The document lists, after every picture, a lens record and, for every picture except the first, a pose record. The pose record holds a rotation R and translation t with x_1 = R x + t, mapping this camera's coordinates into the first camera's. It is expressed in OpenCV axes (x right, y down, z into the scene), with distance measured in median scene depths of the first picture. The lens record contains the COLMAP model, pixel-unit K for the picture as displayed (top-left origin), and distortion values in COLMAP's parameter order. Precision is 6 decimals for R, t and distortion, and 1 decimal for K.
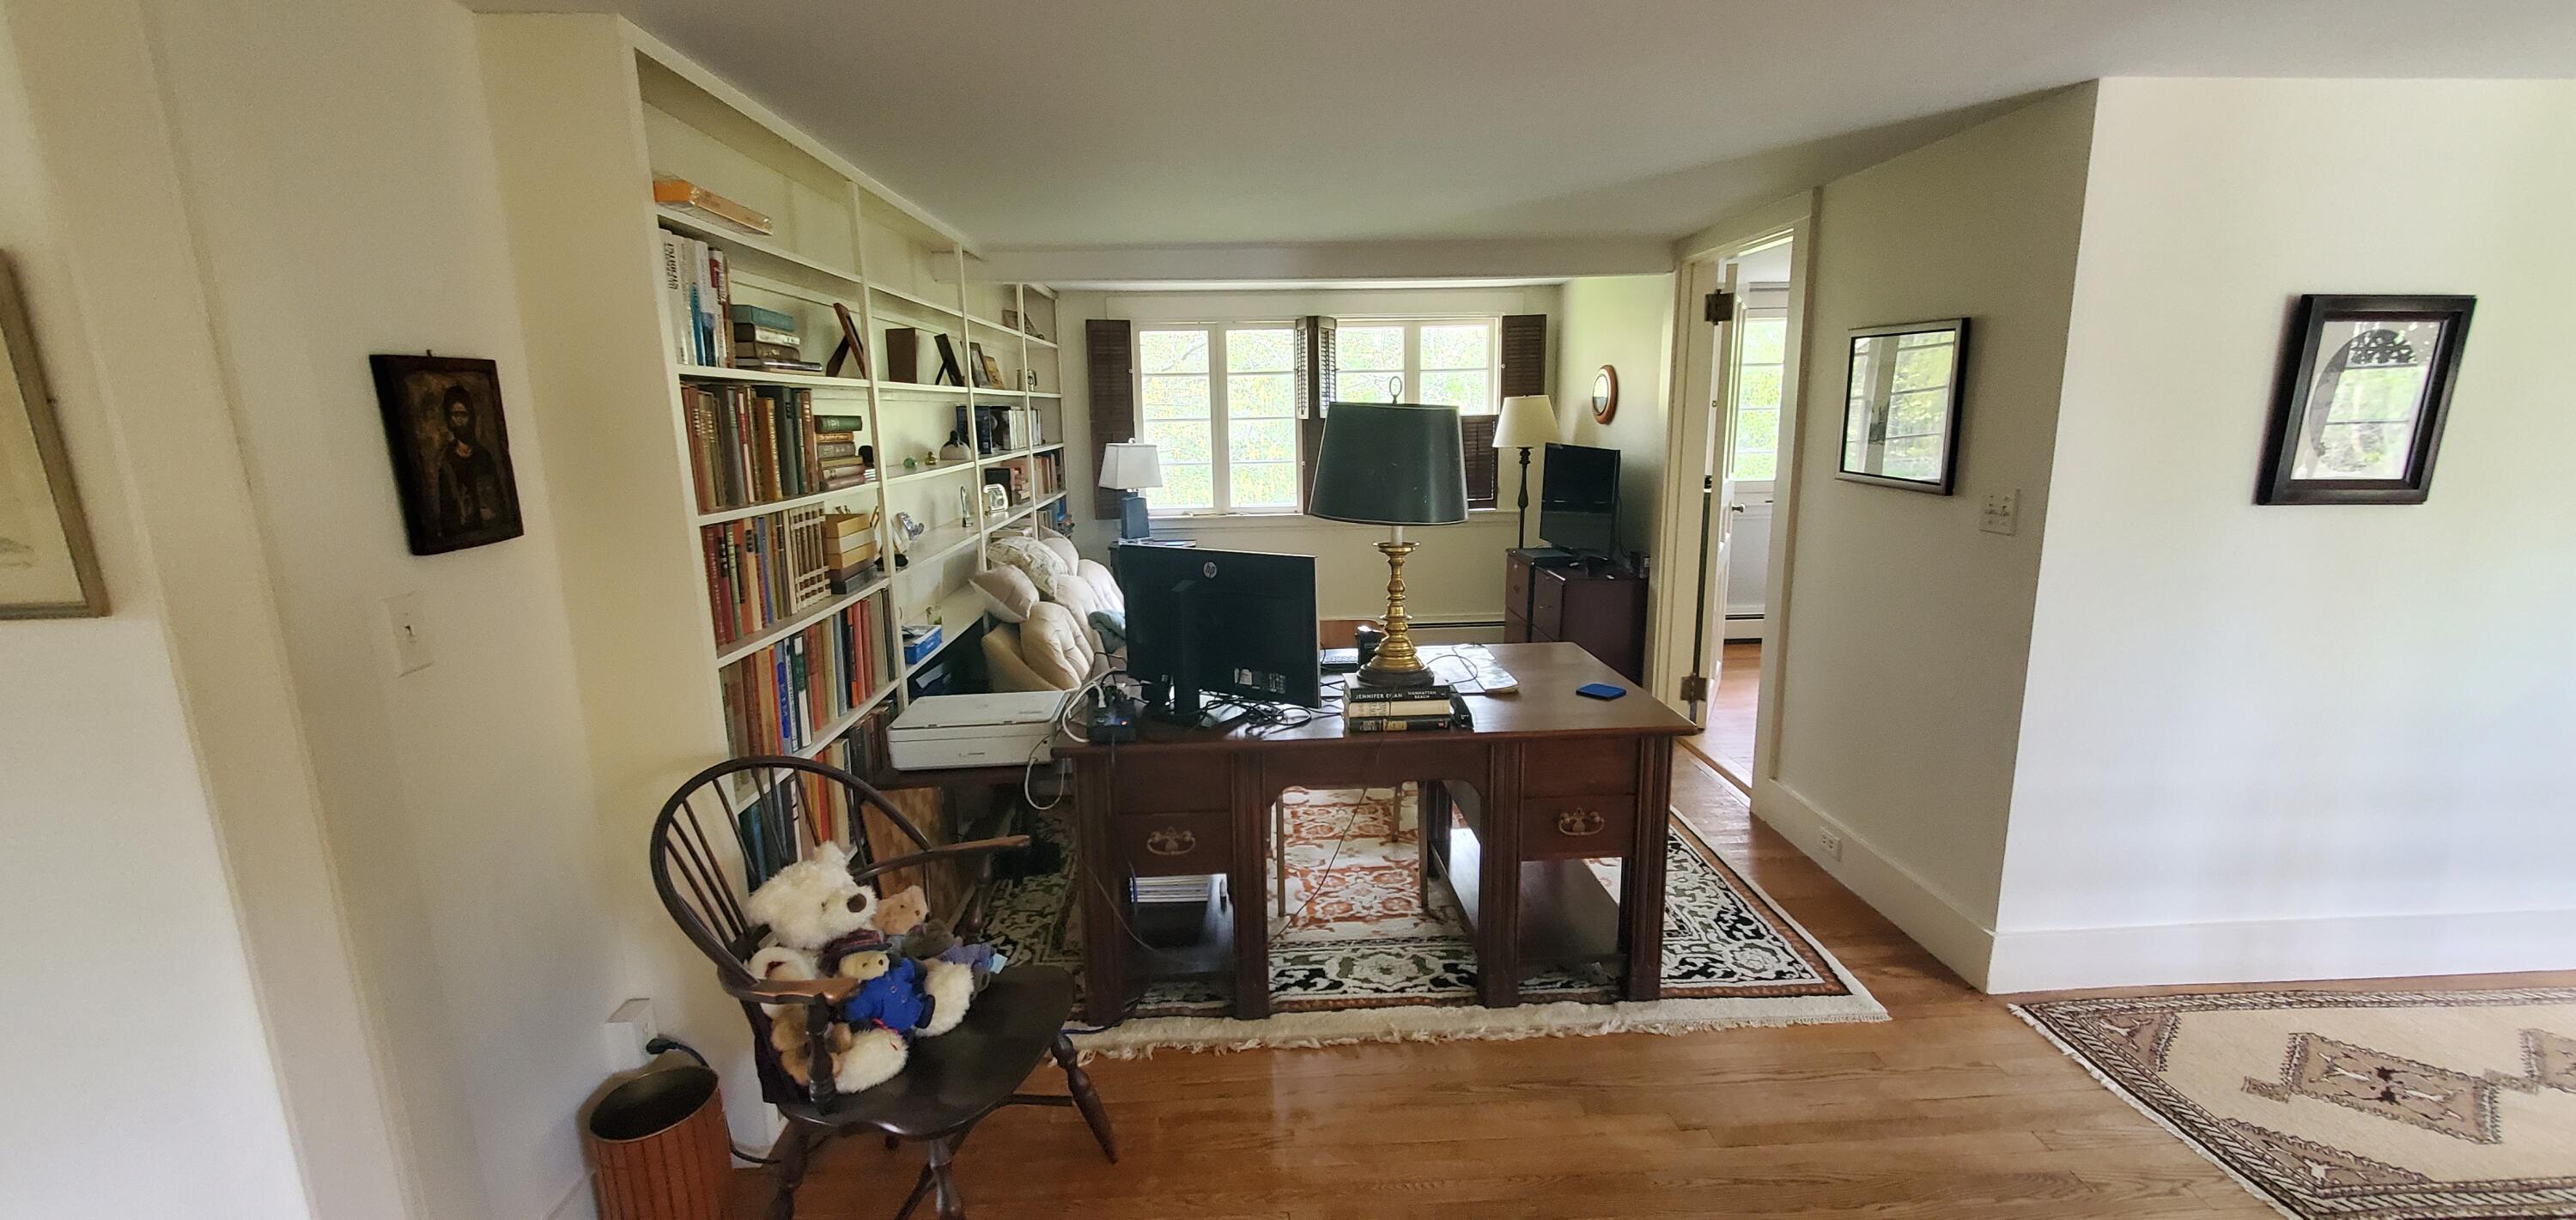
lens RADIAL K [[1028.3, 0, 1278.8], [0, 1028.3, 616.3], [0, 0, 1]] dist [-0.010543, 0.012816]
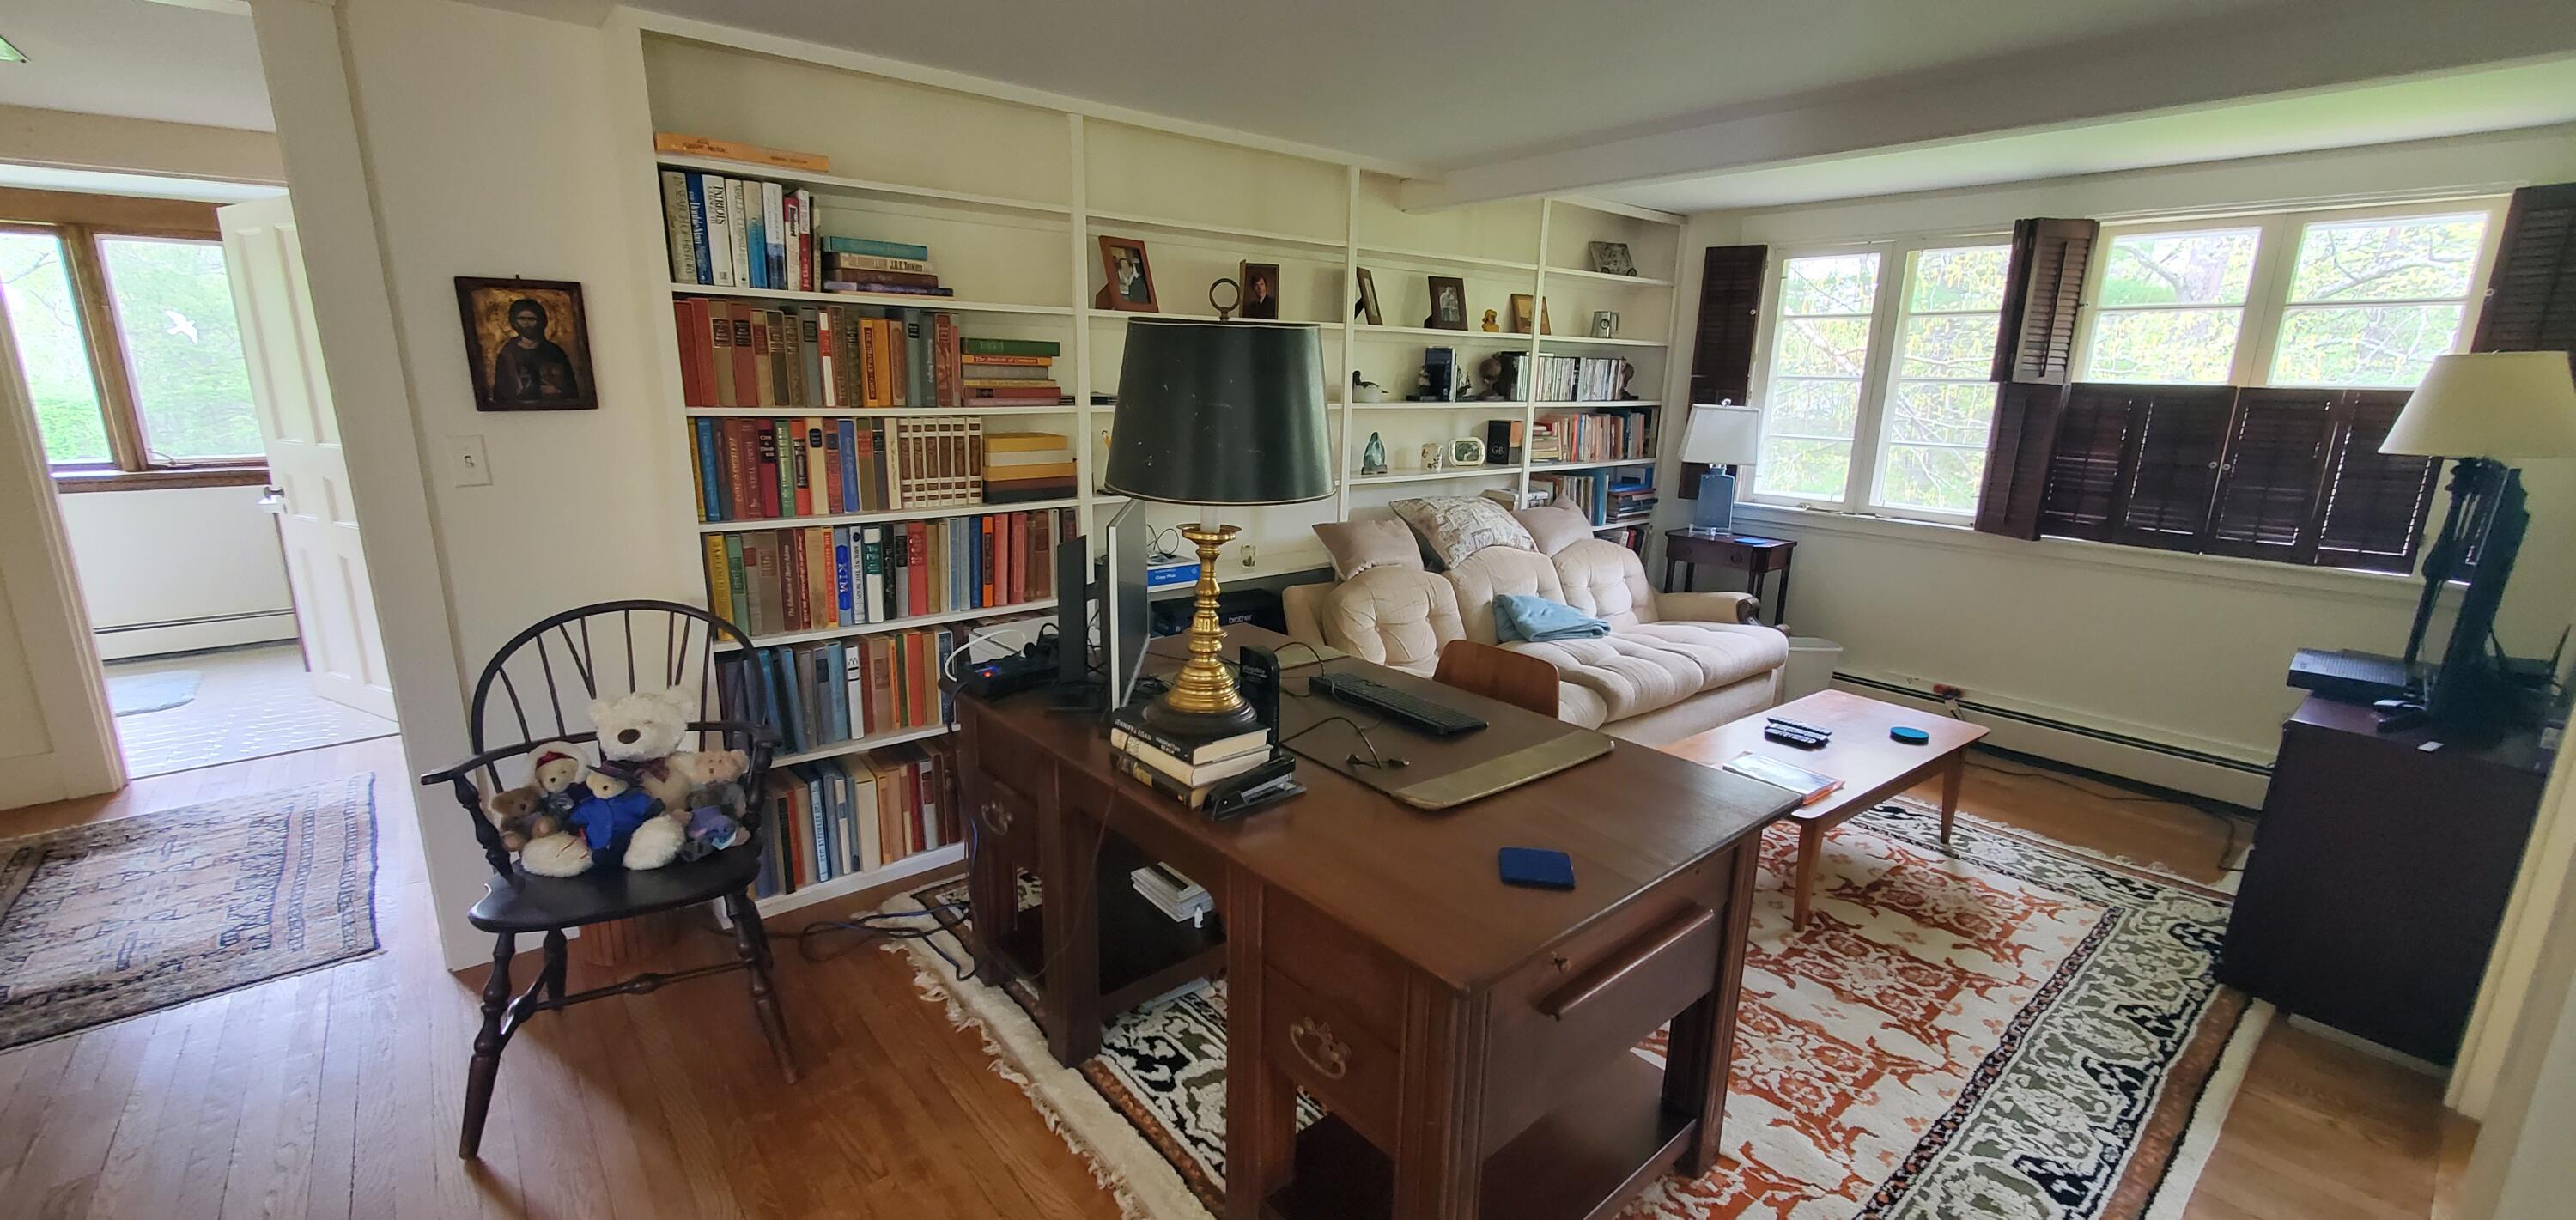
lens RADIAL K [[1028.3, 0, 1278.8], [0, 1028.3, 616.3], [0, 0, 1]] dist [-0.010543, 0.012816]
pose [[0.601404, 0.211801, -0.770359, 0.638456], [-0.186125, 0.974833, 0.122715, -0.097922], [0.776962, 0.069582, 0.625690, 0.569662]]
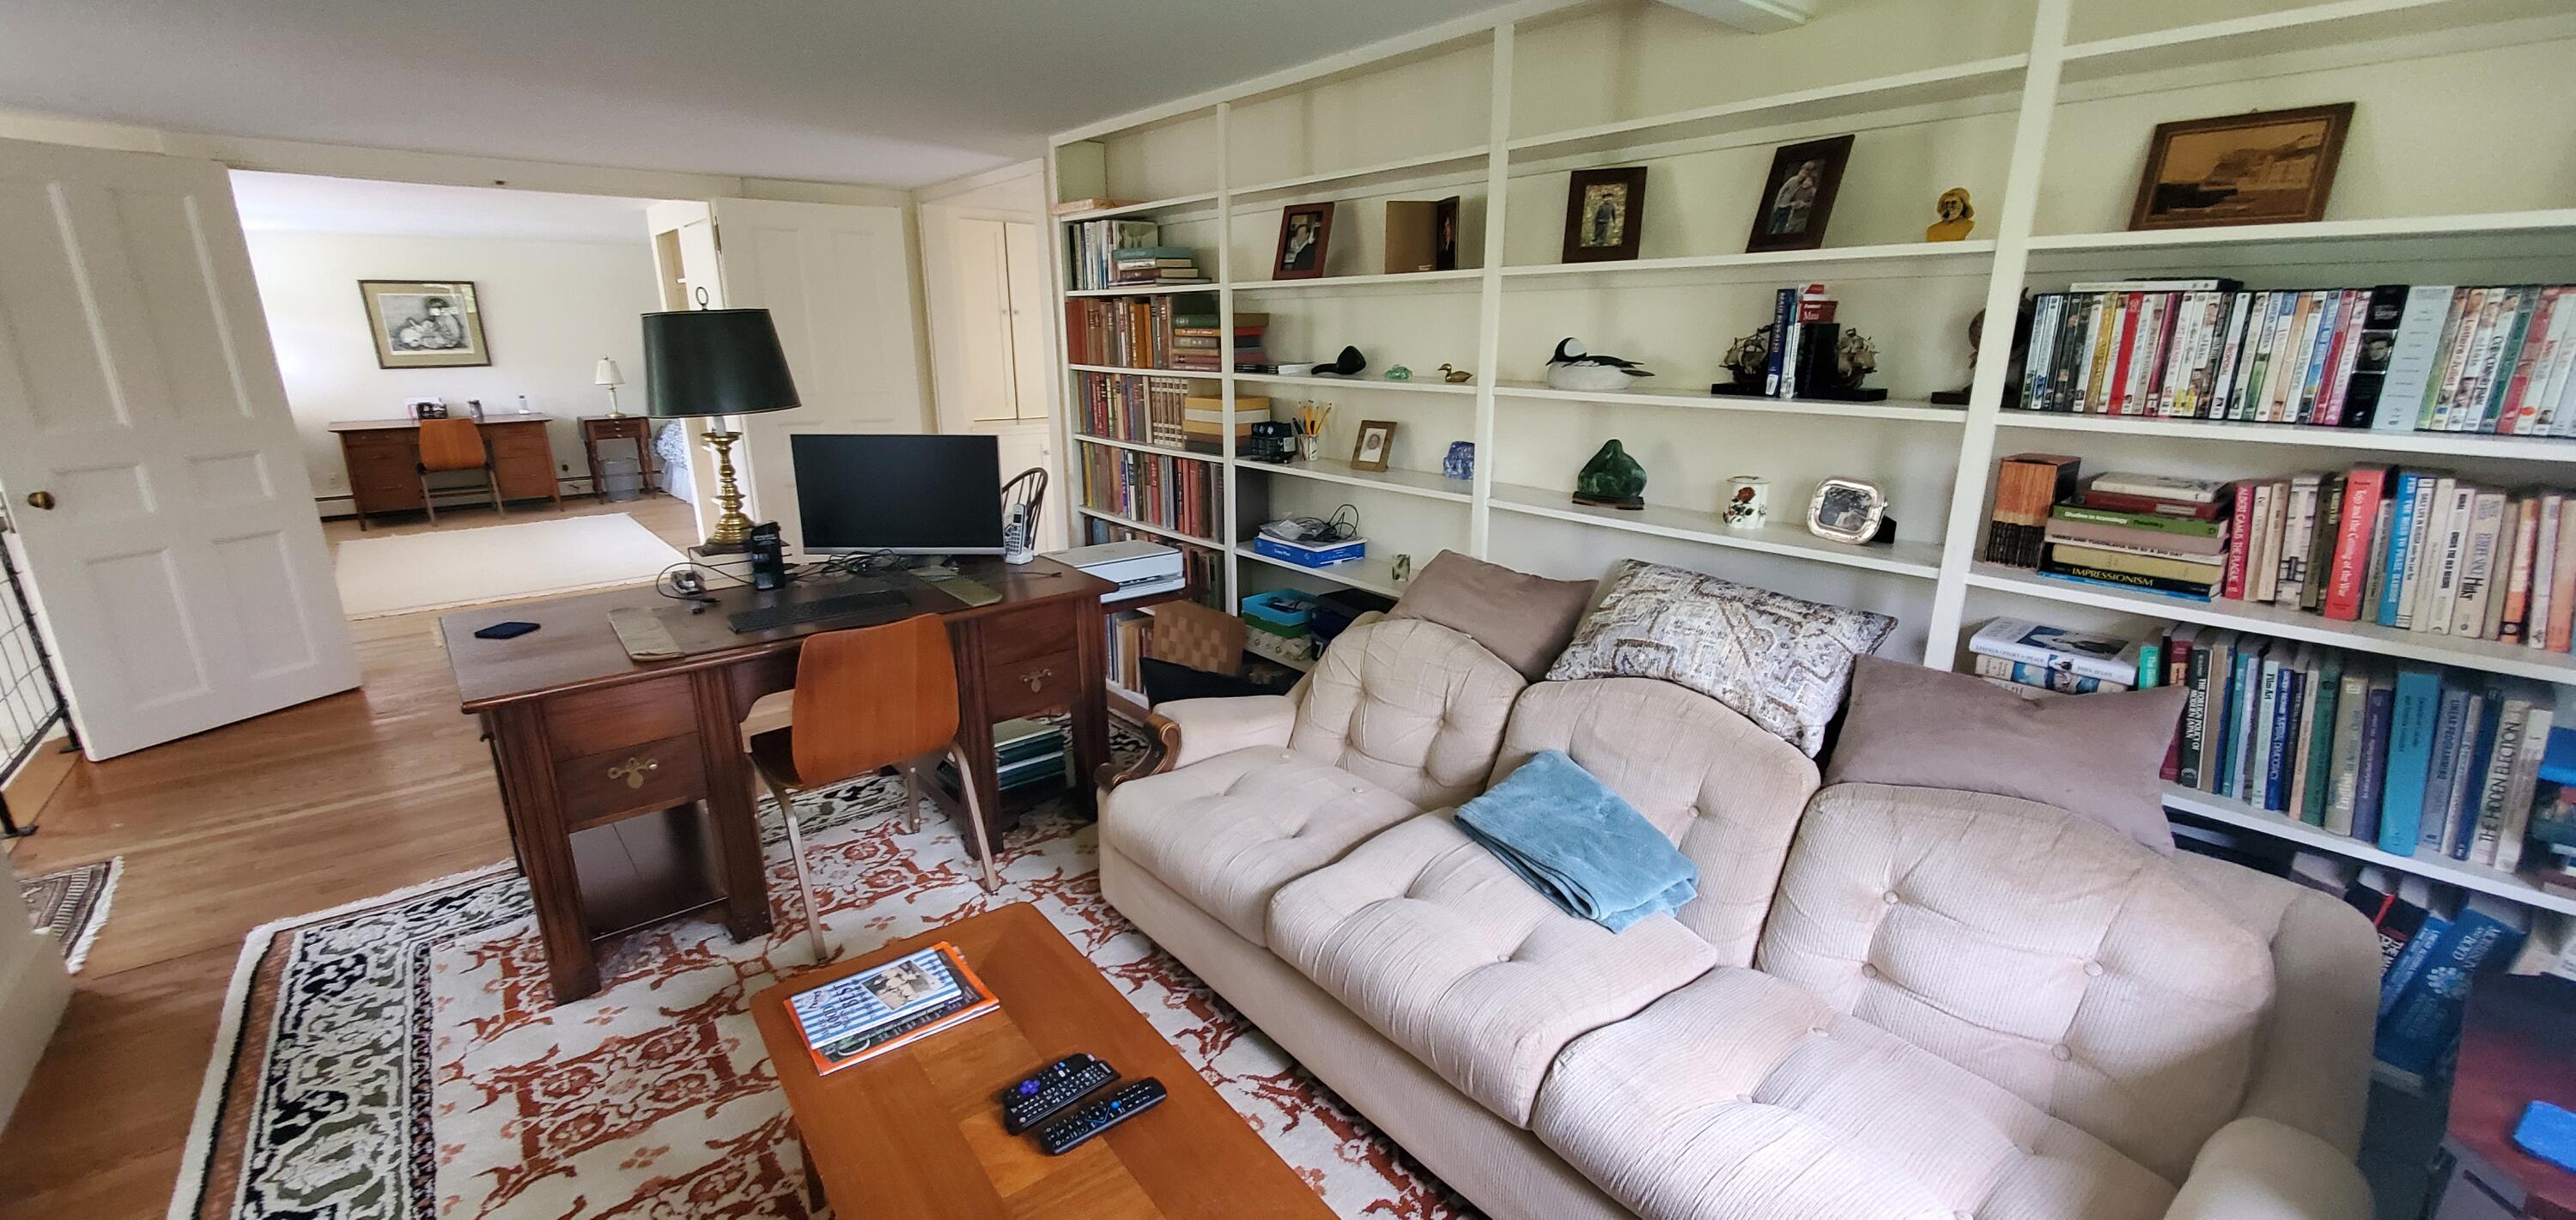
lens RADIAL K [[1028.3, 0, 1278.8], [0, 1028.3, 616.3], [0, 0, 1]] dist [-0.010543, 0.012816]
pose [[-0.795629, 0.186736, -0.576285, 0.301864], [-0.101094, 0.897035, 0.430242, -0.425146], [0.597289, 0.400571, -0.694830, 2.127193]]
